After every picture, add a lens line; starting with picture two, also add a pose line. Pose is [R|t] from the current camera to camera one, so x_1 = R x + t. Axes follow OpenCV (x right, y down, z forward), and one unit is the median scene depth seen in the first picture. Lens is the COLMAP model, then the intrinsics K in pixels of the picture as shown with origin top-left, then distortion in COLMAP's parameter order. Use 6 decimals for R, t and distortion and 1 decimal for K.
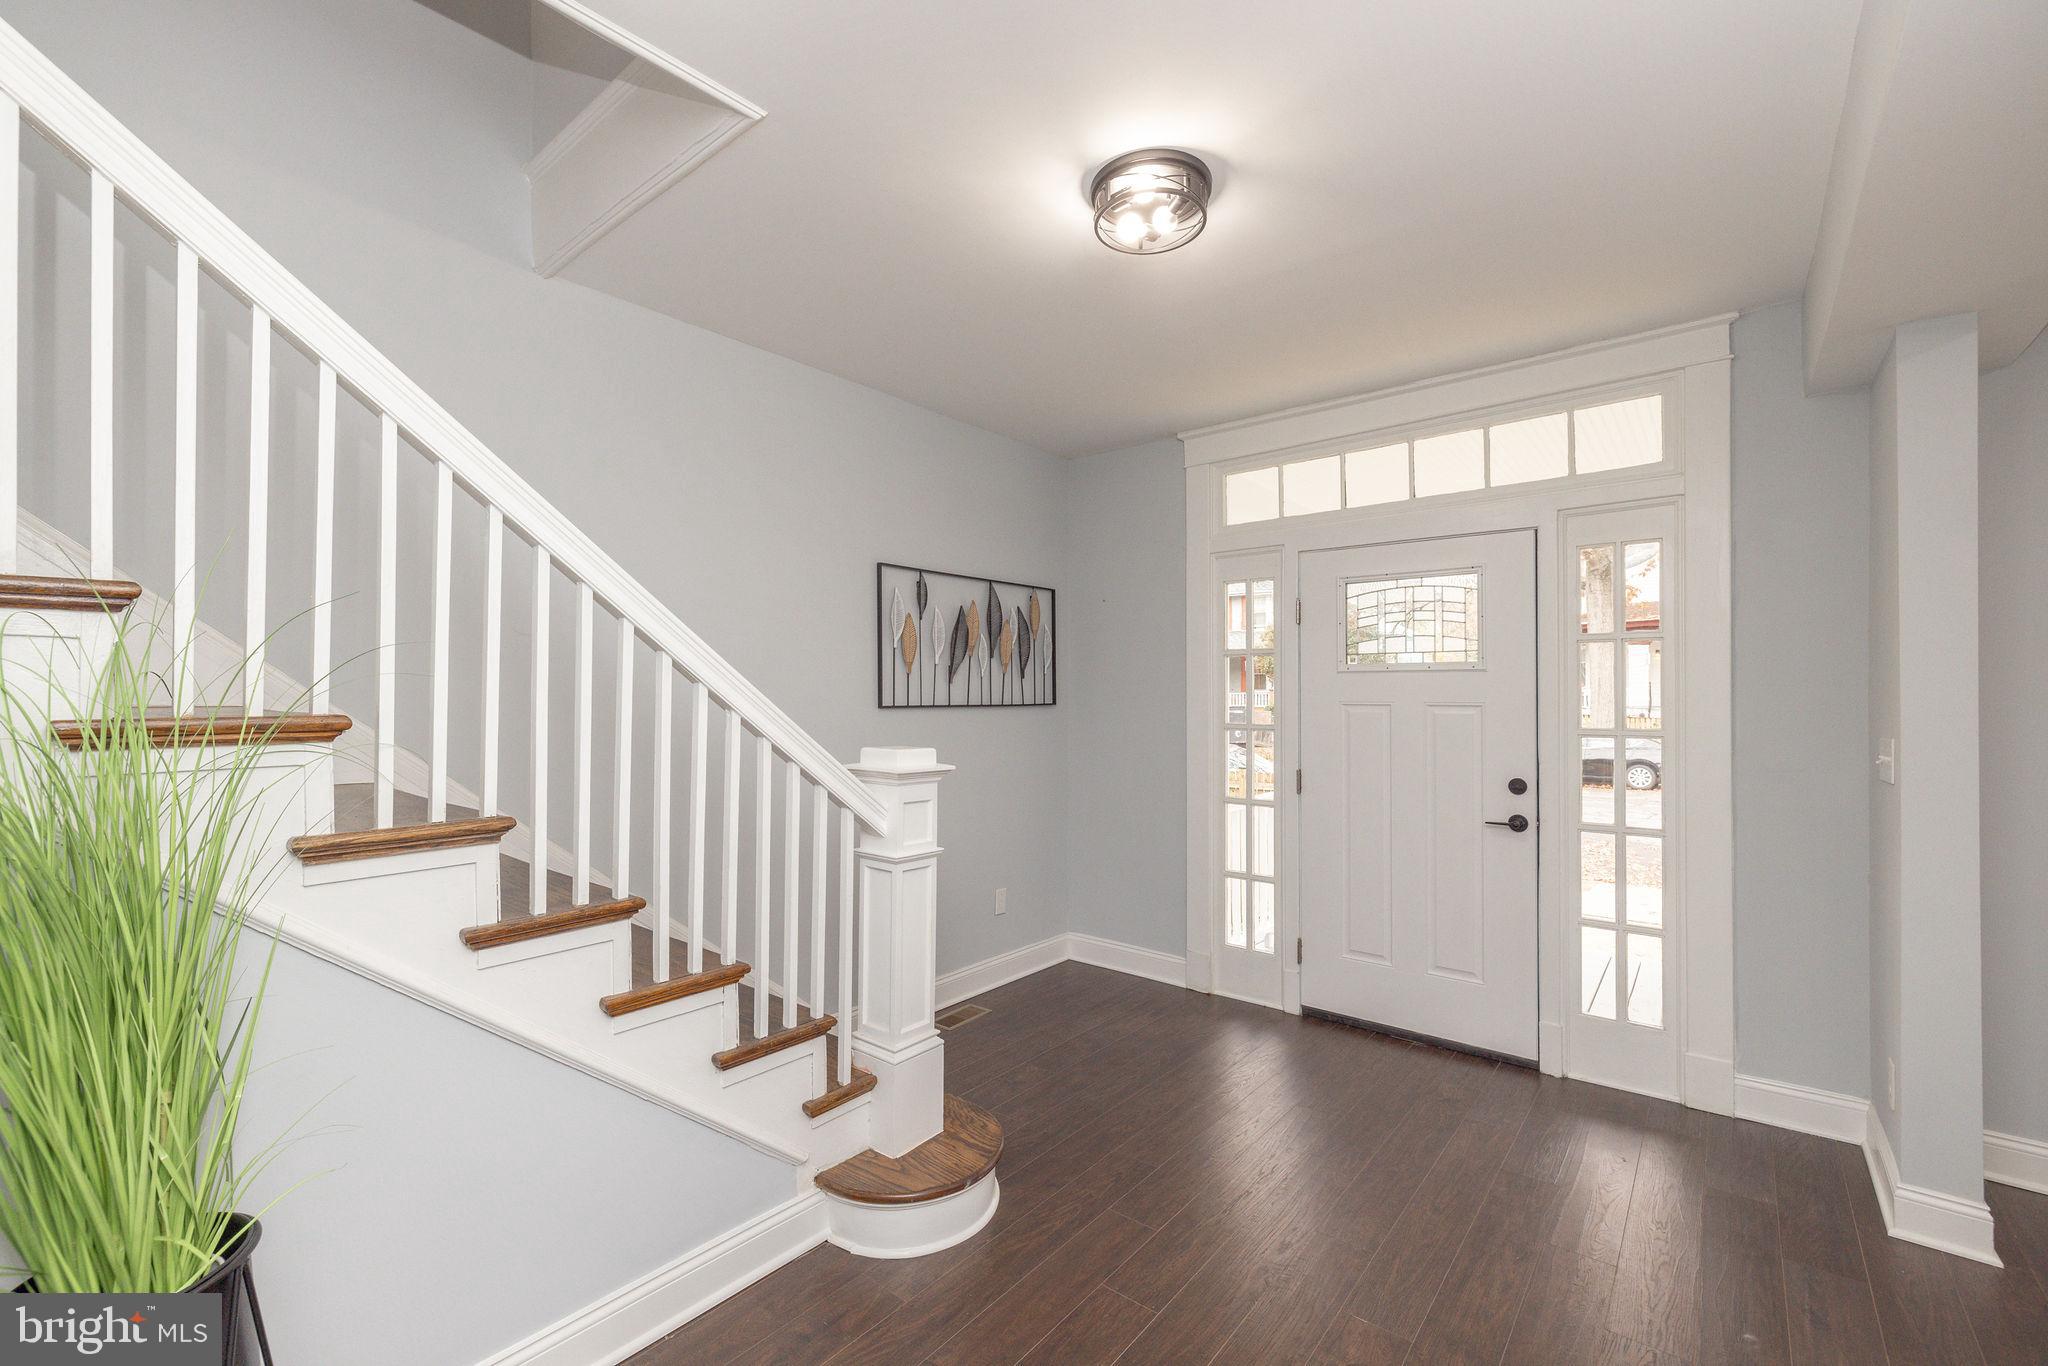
lens RADIAL K [[890.1, 0, 1035.2], [0, 890.1, 696.9], [0, 0, 1]] dist [0.005773, 0.000184]
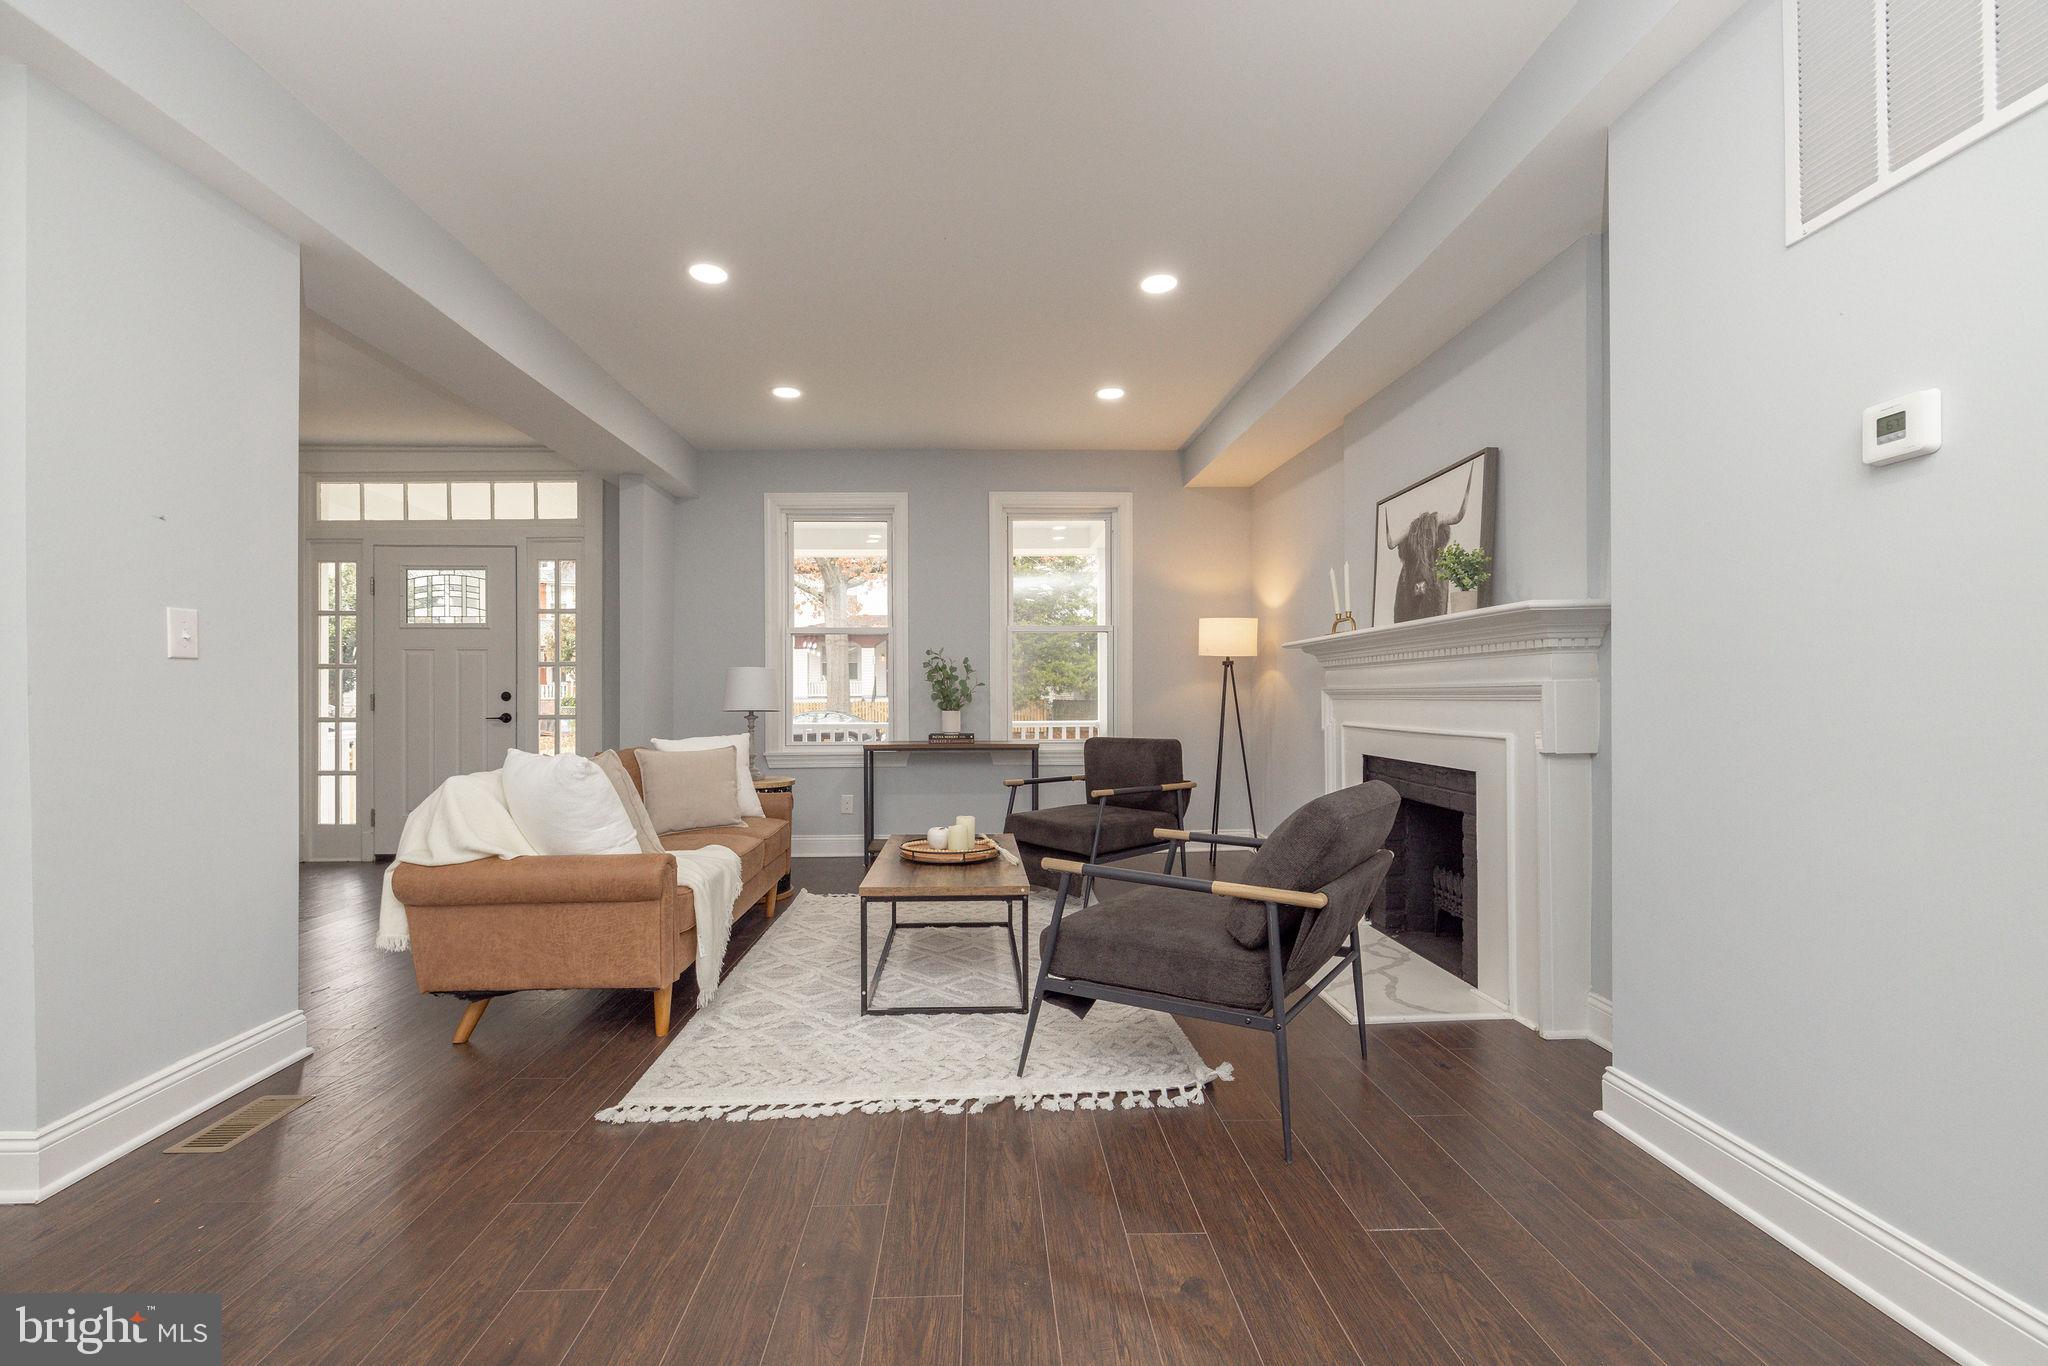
lens RADIAL K [[867.2, 0, 1014.6], [0, 867.2, 698.1], [0, 0, 1]] dist [-0.001356, -0.000036]
pose [[0.755625, -0.003684, 0.654994, 0.162768], [0.000061, 0.999985, 0.005554, 0.081643], [-0.655004, -0.004157, 0.755614, -0.776703]]
